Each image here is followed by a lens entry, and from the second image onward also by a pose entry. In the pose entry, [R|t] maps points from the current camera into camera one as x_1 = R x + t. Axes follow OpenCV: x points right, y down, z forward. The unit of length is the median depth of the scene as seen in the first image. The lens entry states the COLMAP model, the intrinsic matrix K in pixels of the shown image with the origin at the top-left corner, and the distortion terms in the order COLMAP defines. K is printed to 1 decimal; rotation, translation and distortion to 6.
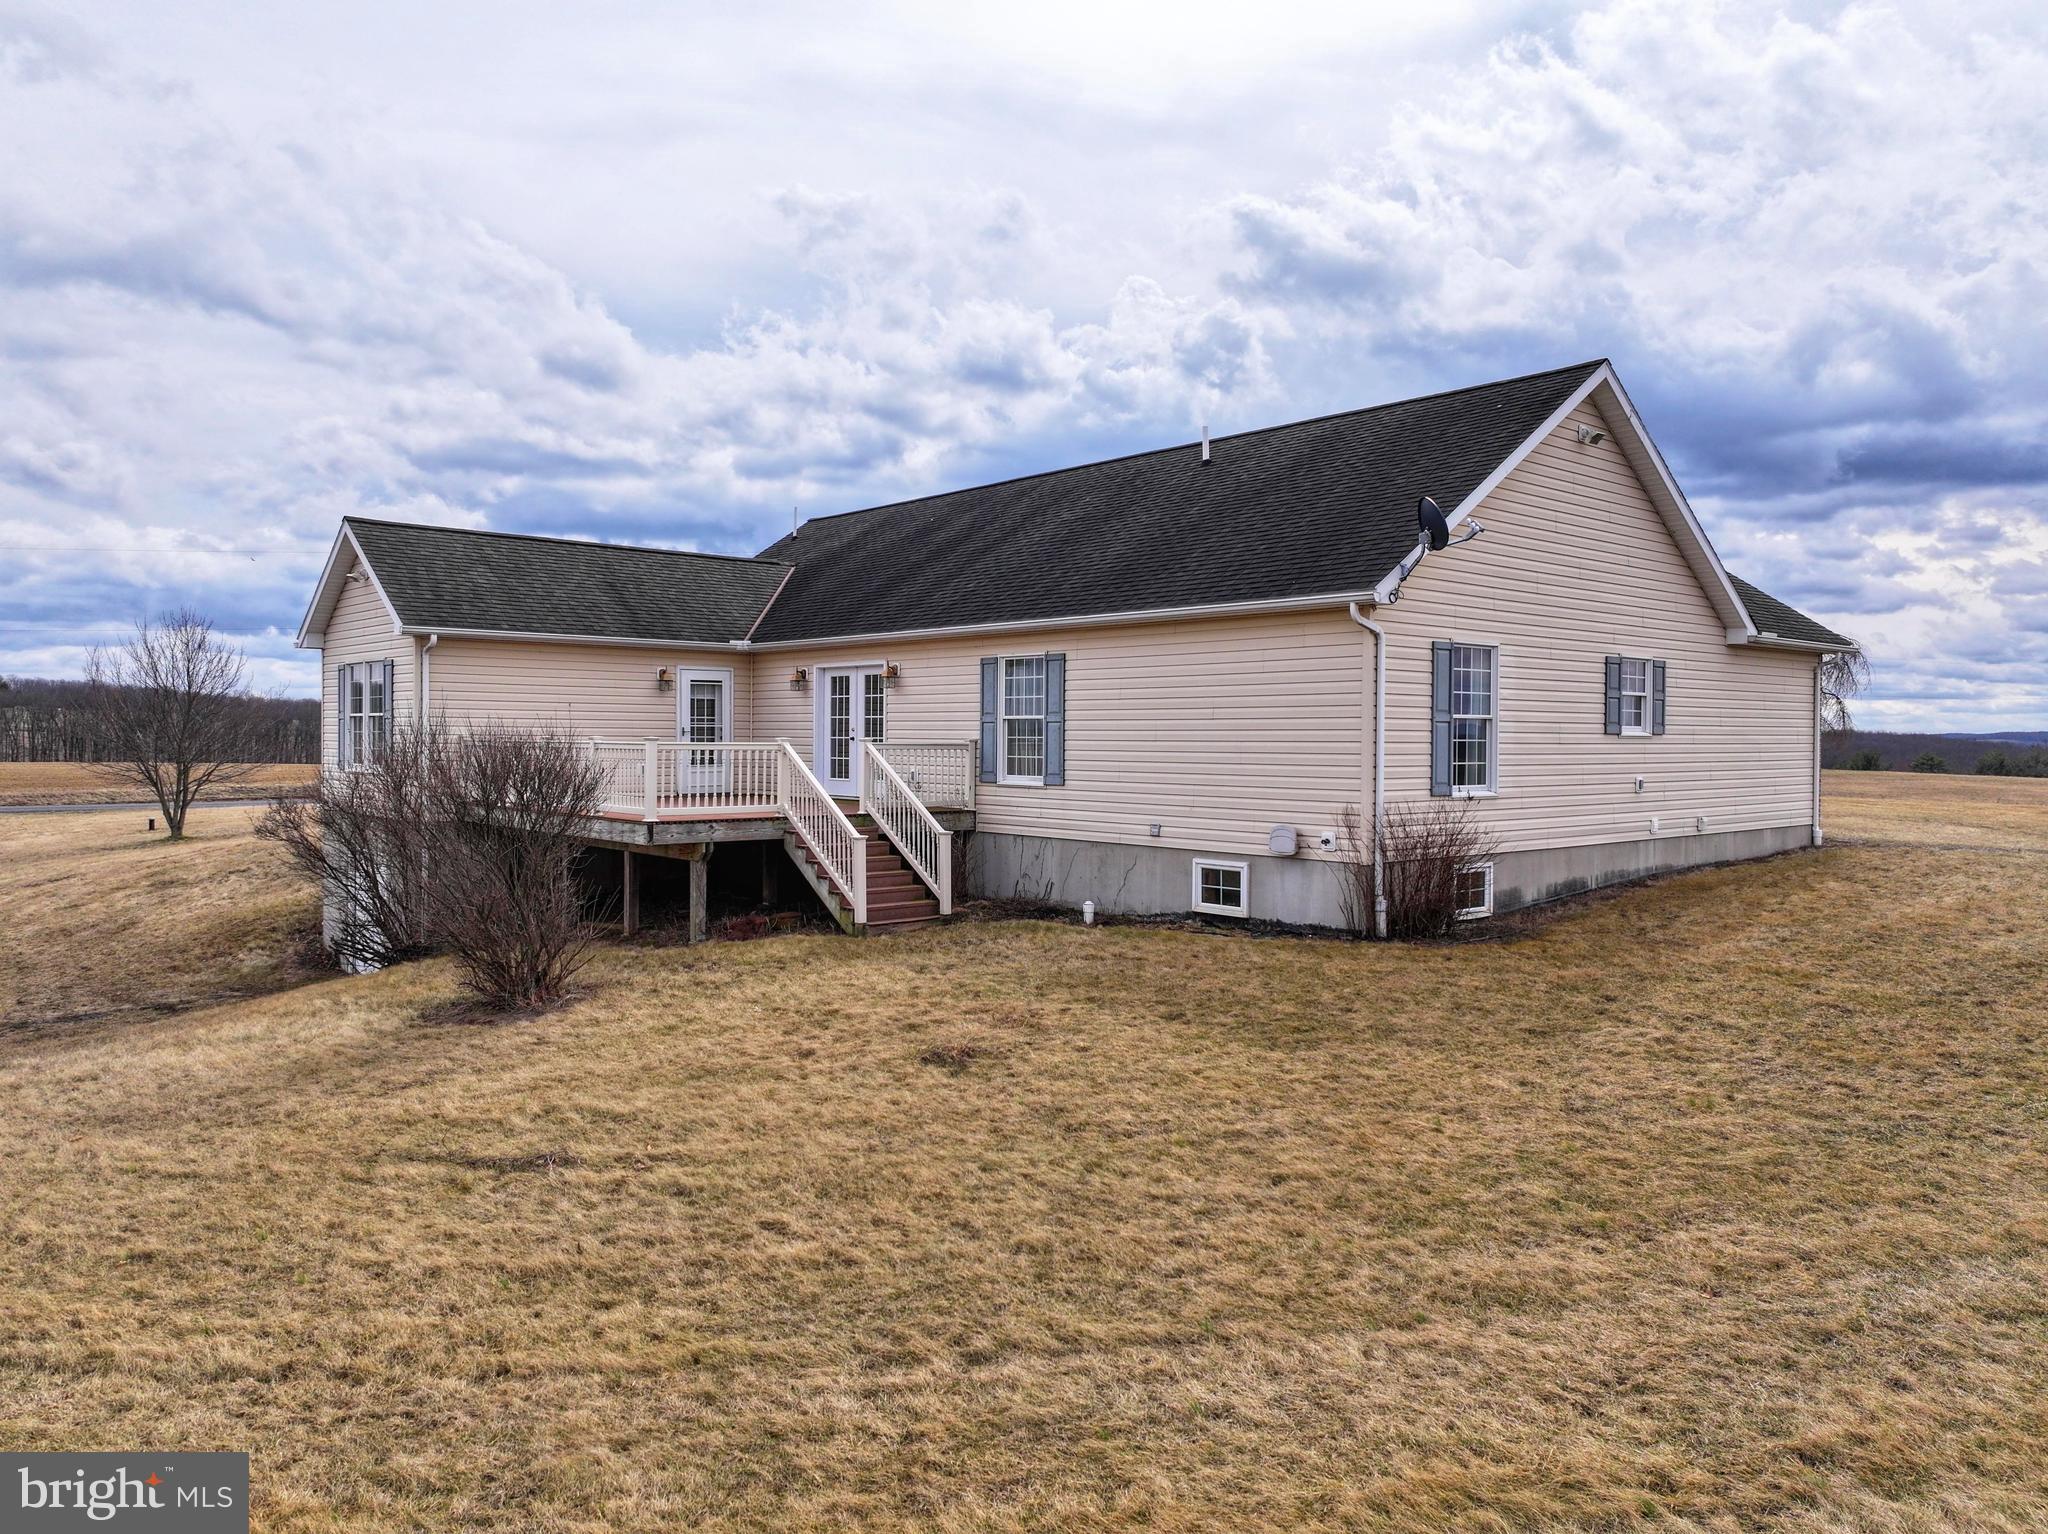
lens RADIAL K [[1450.1, 0, 1032.4], [0, 1450.1, 759.4], [0, 0, 1]] dist [-0.011157, 0.023838]
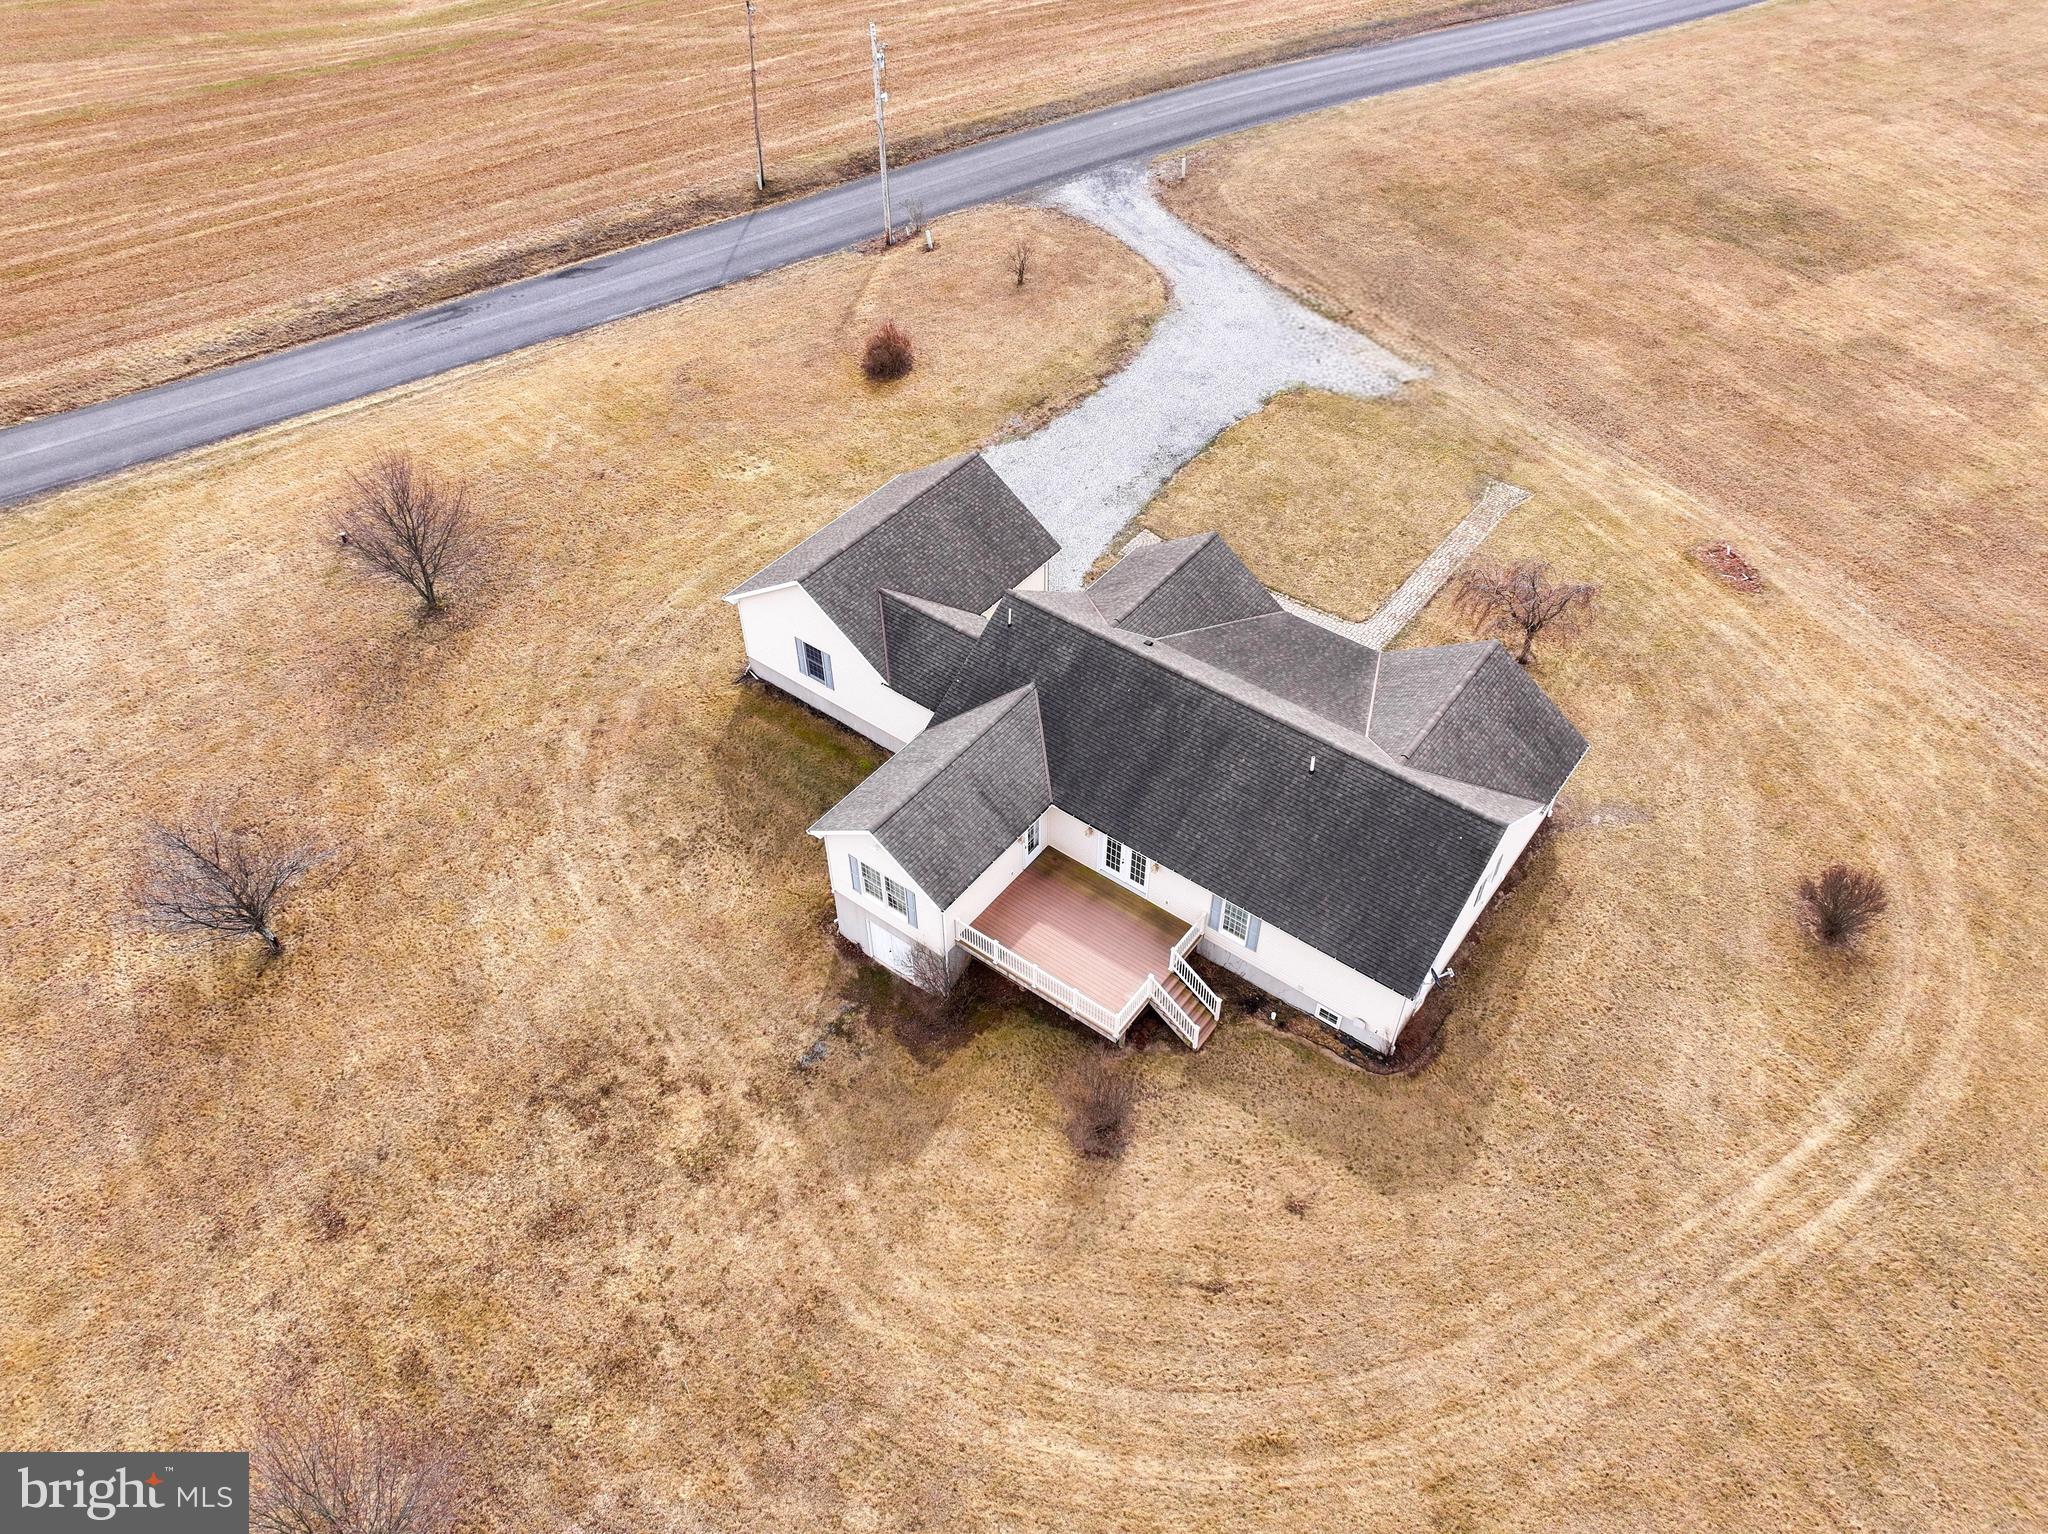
lens RADIAL K [[1450.1, 0, 1022.9], [0, 1450.1, 767.8], [0, 0, 1]] dist [-0.011157, 0.023838]
pose [[0.979381, -0.155114, 0.129431, -0.610605], [0.020279, 0.712925, 0.700948, -1.863611], [-0.201001, -0.683870, 0.701370, -0.381246]]
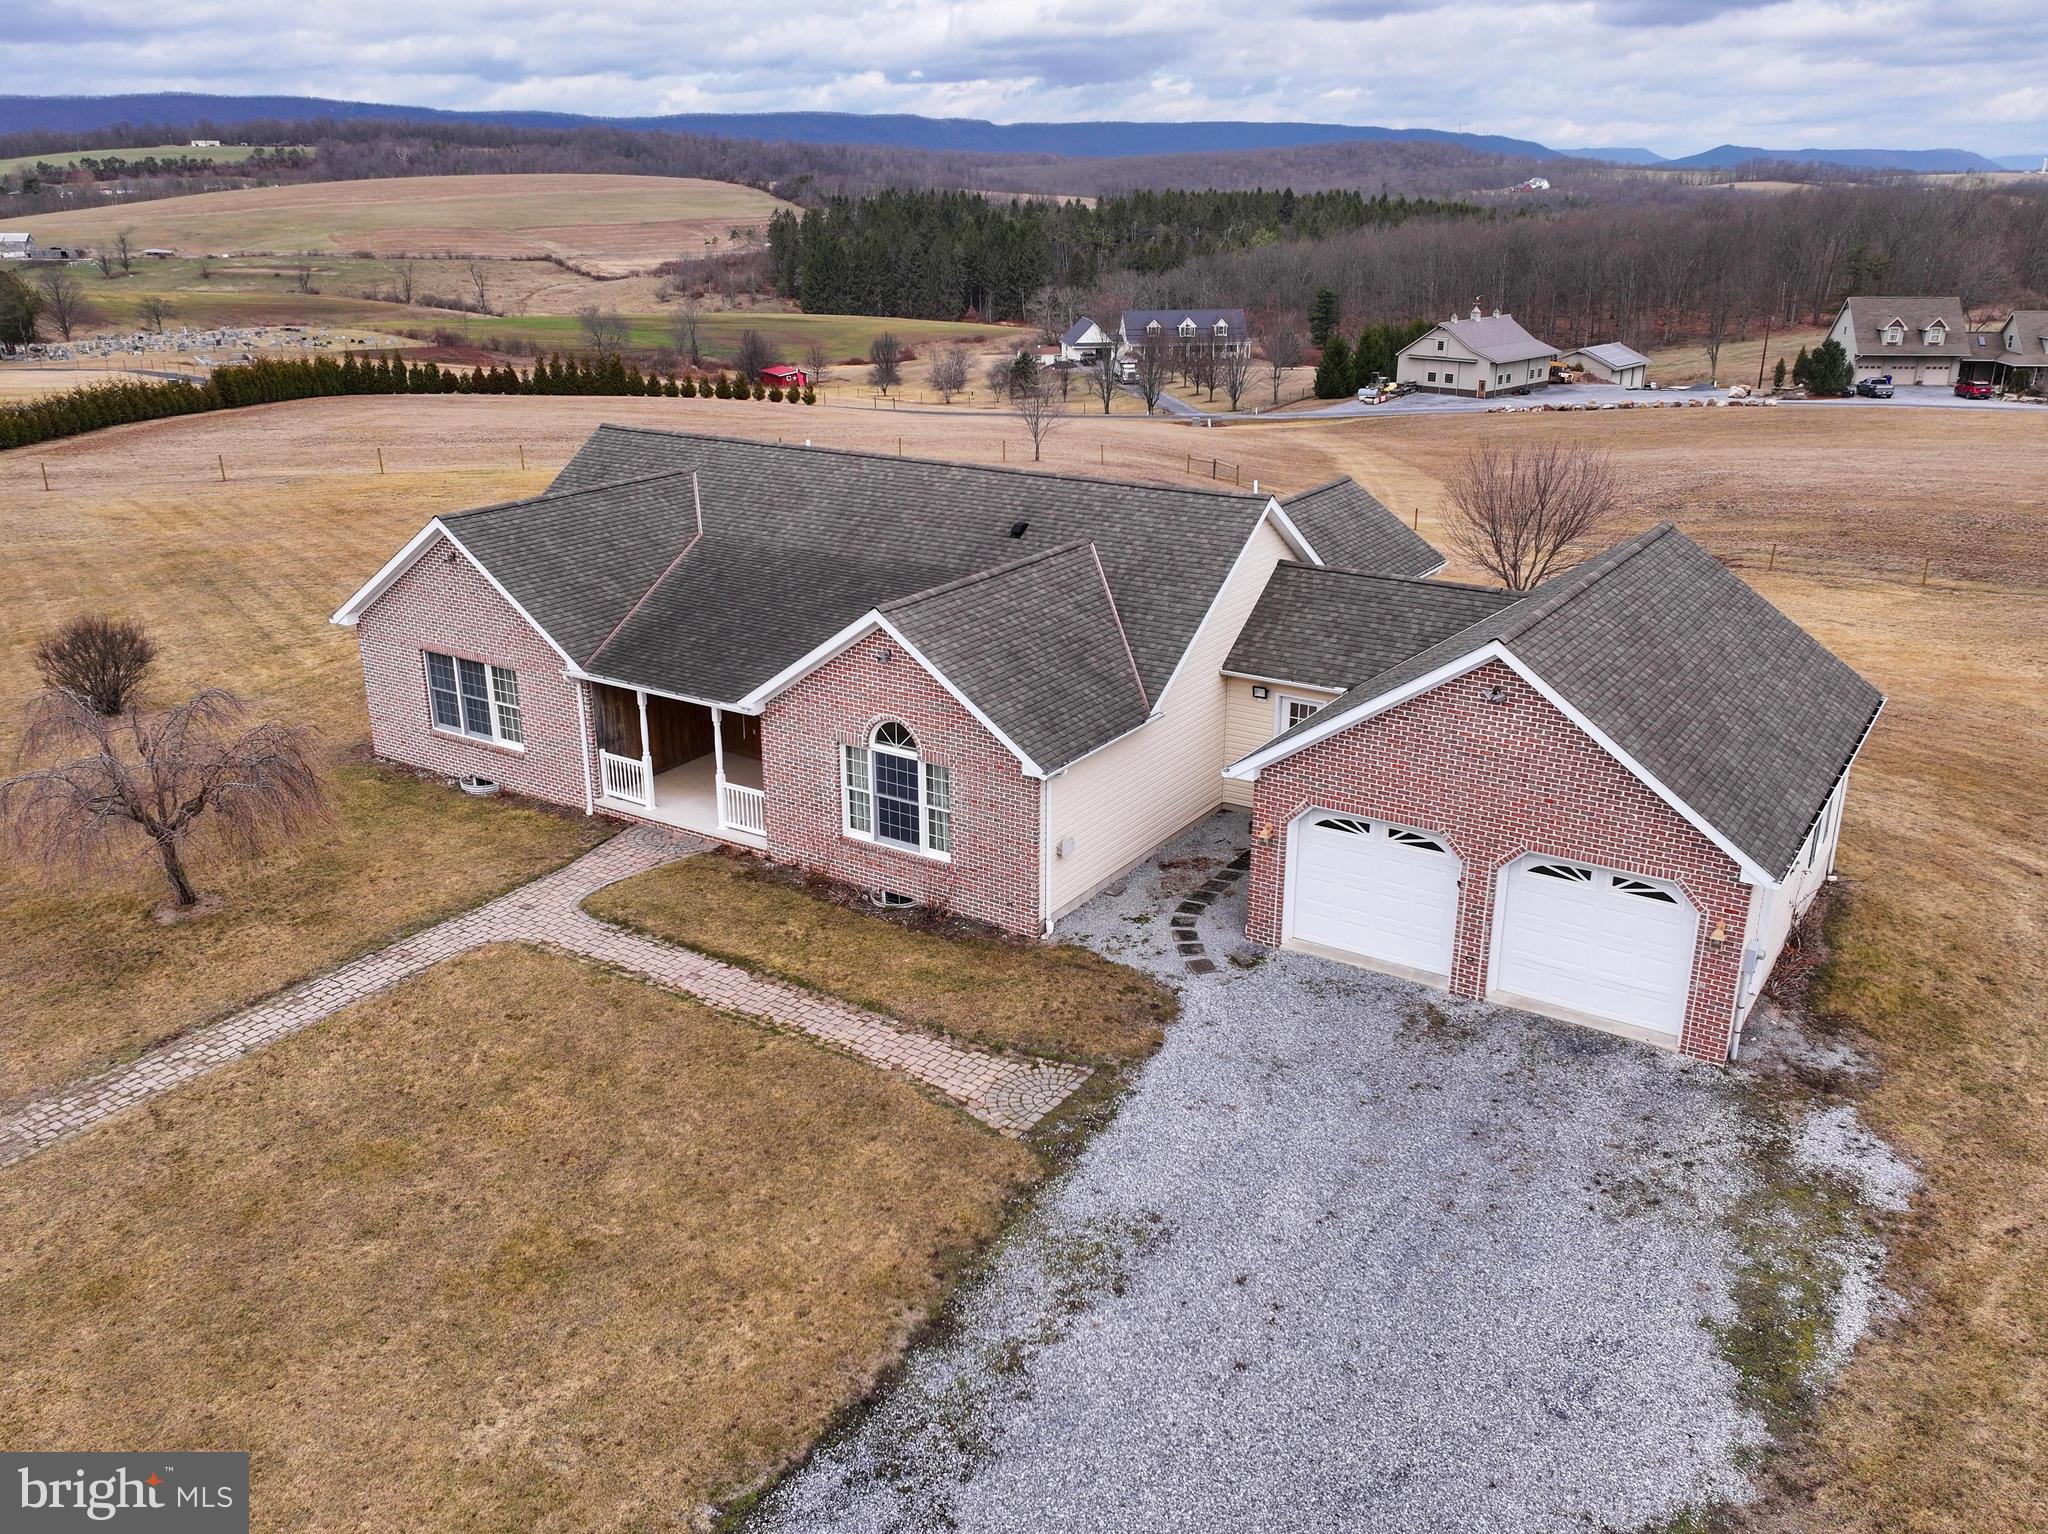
lens RADIAL K [[1664.3, 0, 1012.1], [0, 1664.3, 772.3], [0, 0, 1]] dist [0.013095, -0.015972]
pose [[-0.964509, 0.074881, -0.253212, 0.446461], [-0.018288, 0.937700, 0.346964, -0.591791], [0.263418, 0.339281, -0.903050, 3.195614]]
